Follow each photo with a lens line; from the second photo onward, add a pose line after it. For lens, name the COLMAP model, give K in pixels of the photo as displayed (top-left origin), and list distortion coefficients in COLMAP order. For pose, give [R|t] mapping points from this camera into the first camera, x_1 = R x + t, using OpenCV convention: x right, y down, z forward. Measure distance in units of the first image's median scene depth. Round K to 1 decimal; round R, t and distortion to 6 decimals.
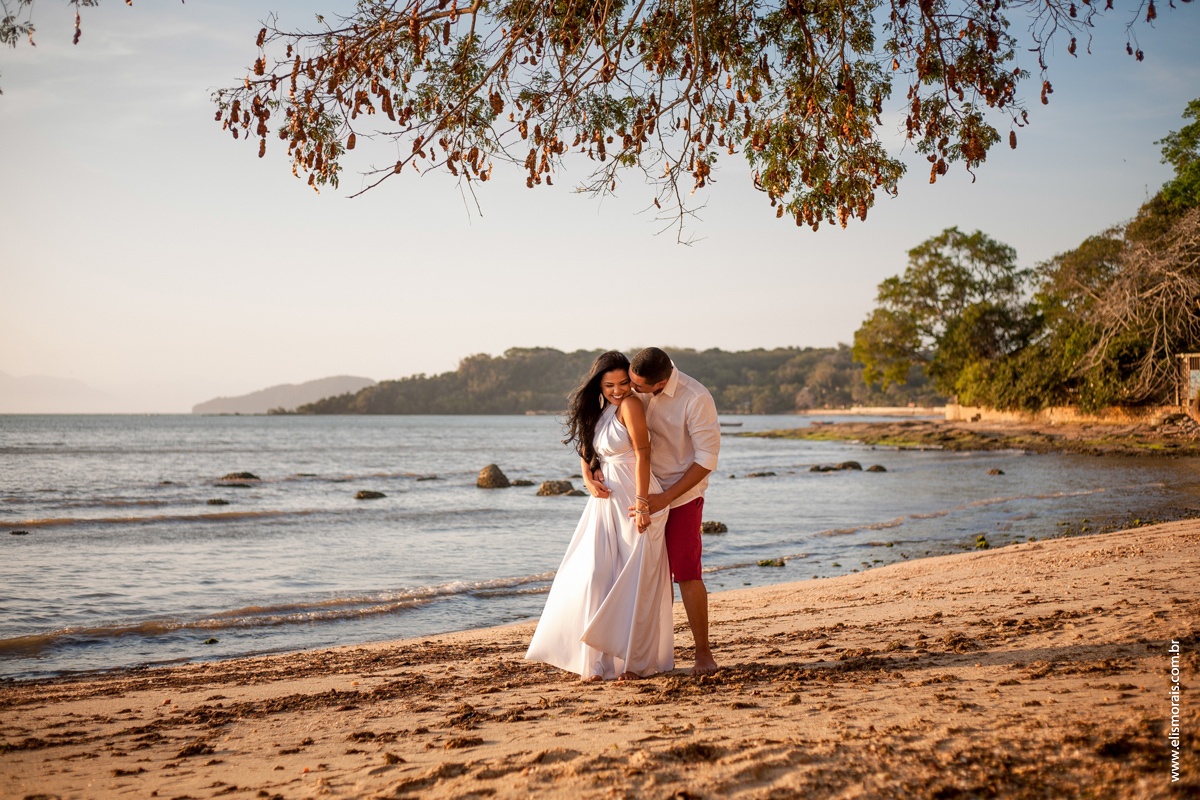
lens RADIAL K [[1879.6, 0, 600.0], [0, 1879.6, 400.0], [0, 0, 1]] dist [-0.098067, 0.011046]
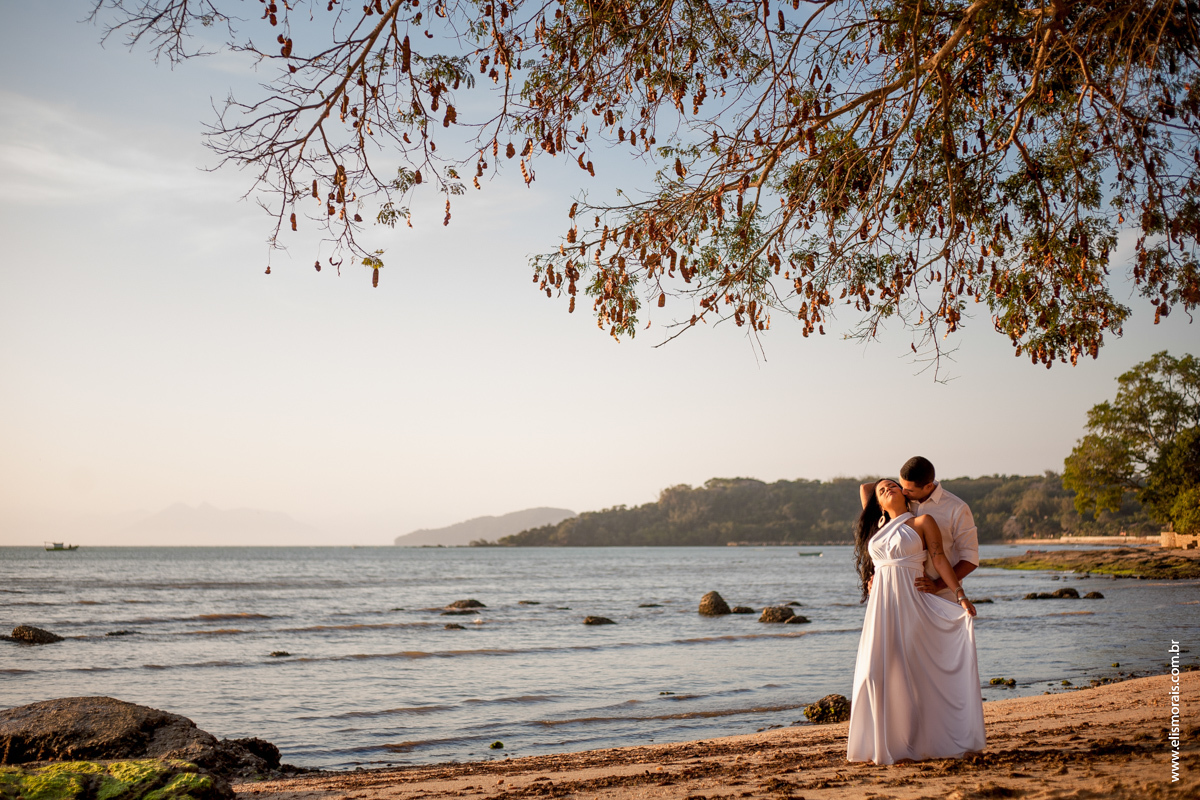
lens RADIAL K [[1898.5, 0, 557.4], [0, 1898.5, 352.7], [0, 0, 1]] dist [-0.072474, -0.103565]
pose [[0.992218, -0.014906, -0.123616, -0.042454], [0.003205, 0.995537, -0.094321, 0.006293], [0.124470, 0.093191, 0.987837, -0.159256]]
